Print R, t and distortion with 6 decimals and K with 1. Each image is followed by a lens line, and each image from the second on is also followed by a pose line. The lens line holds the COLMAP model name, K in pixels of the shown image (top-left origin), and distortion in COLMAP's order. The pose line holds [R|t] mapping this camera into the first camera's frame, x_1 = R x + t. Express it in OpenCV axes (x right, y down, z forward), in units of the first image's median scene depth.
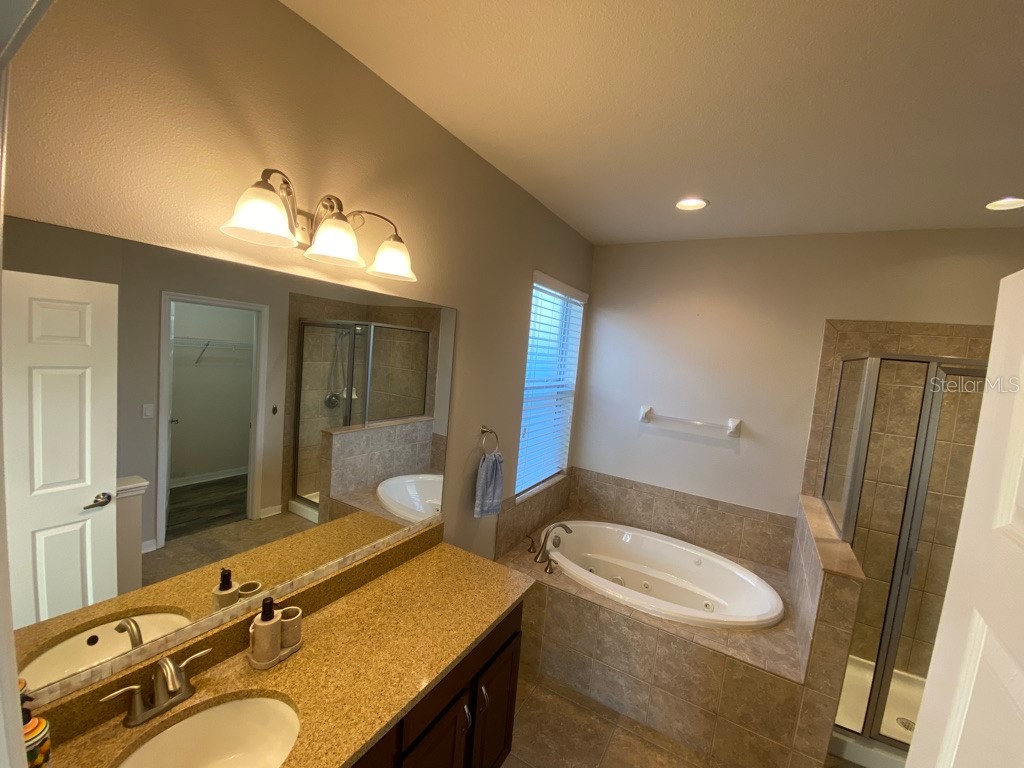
lens RADIAL K [[417.5, 0, 505.4], [0, 417.5, 384.3], [0, 0, 1]] dist [0.012600, -0.014816]
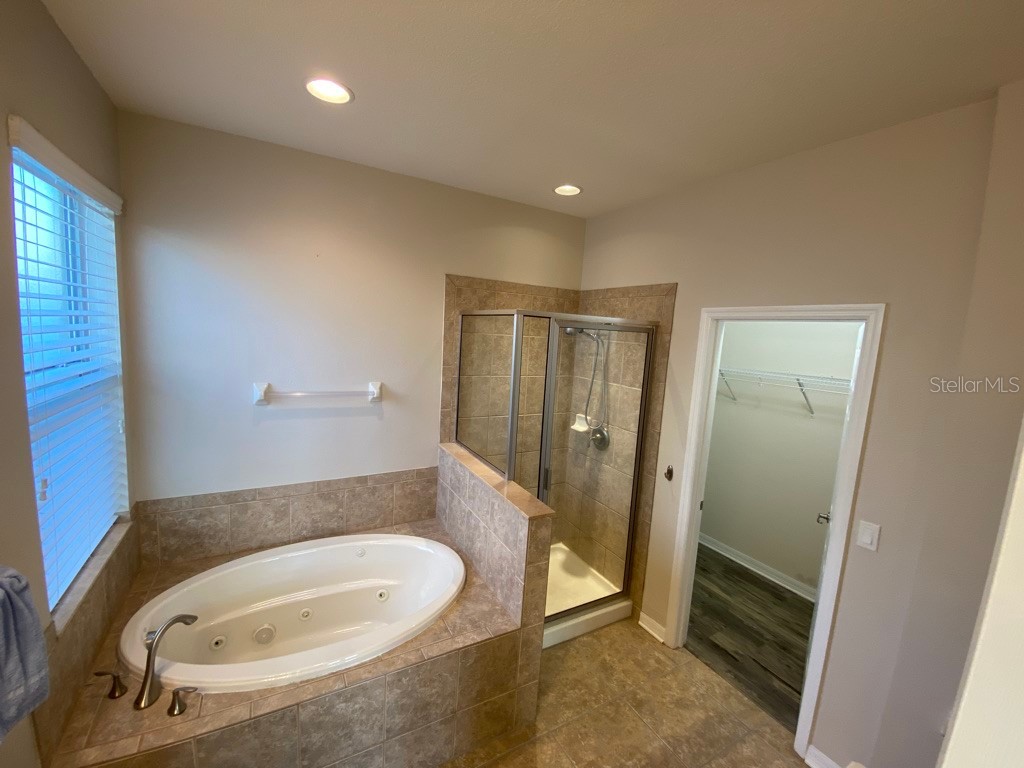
lens RADIAL K [[417.5, 0, 514.6], [0, 417.5, 381.7], [0, 0, 1]] dist [0.012600, -0.014816]
pose [[0.489149, -0.160826, 0.857244, -0.071580], [0.051965, 0.986481, 0.155420, -0.043231], [-0.870651, -0.031477, 0.490893, 0.330696]]
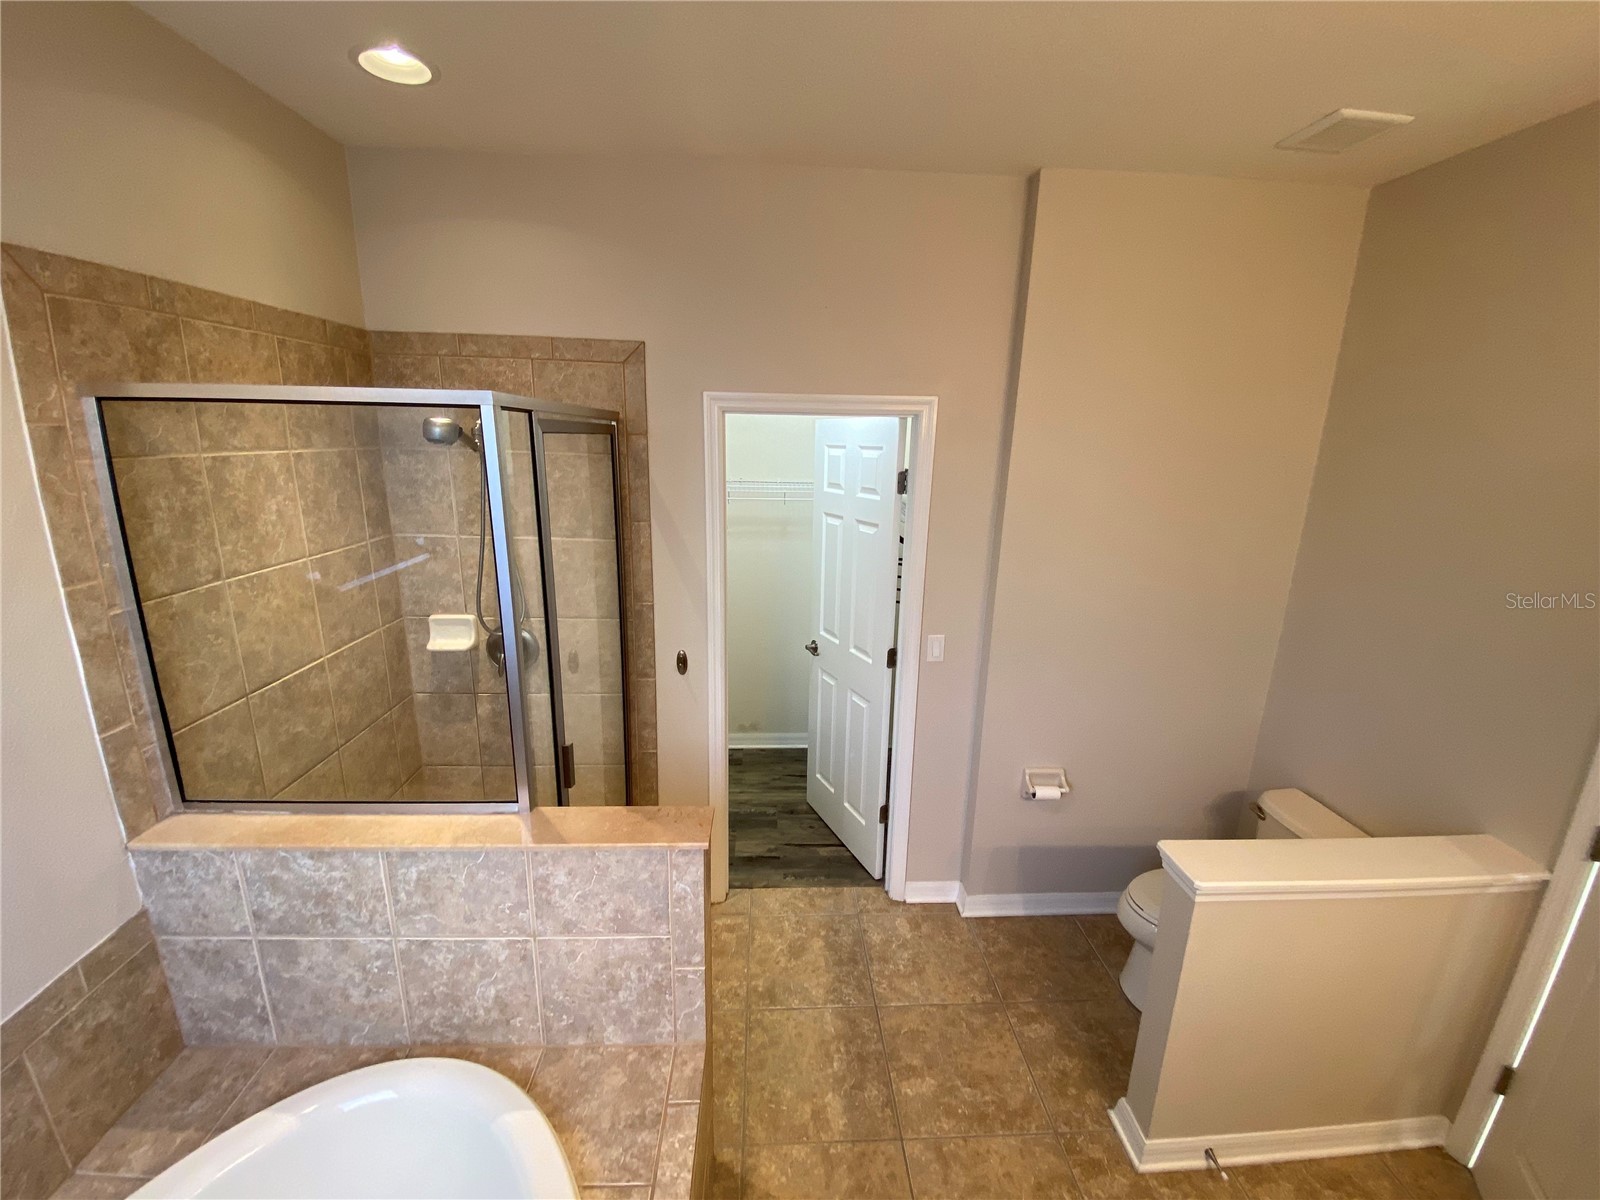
lens RADIAL K [[652.4, 0, 808.0], [0, 652.4, 594.7], [0, 0, 1]] dist [0.012600, -0.014816]
pose [[-0.565201, -0.293680, 0.770909, 0.097716], [-0.010038, 0.936867, 0.349542, -0.086571], [-0.824892, 0.189823, -0.532466, 0.806223]]
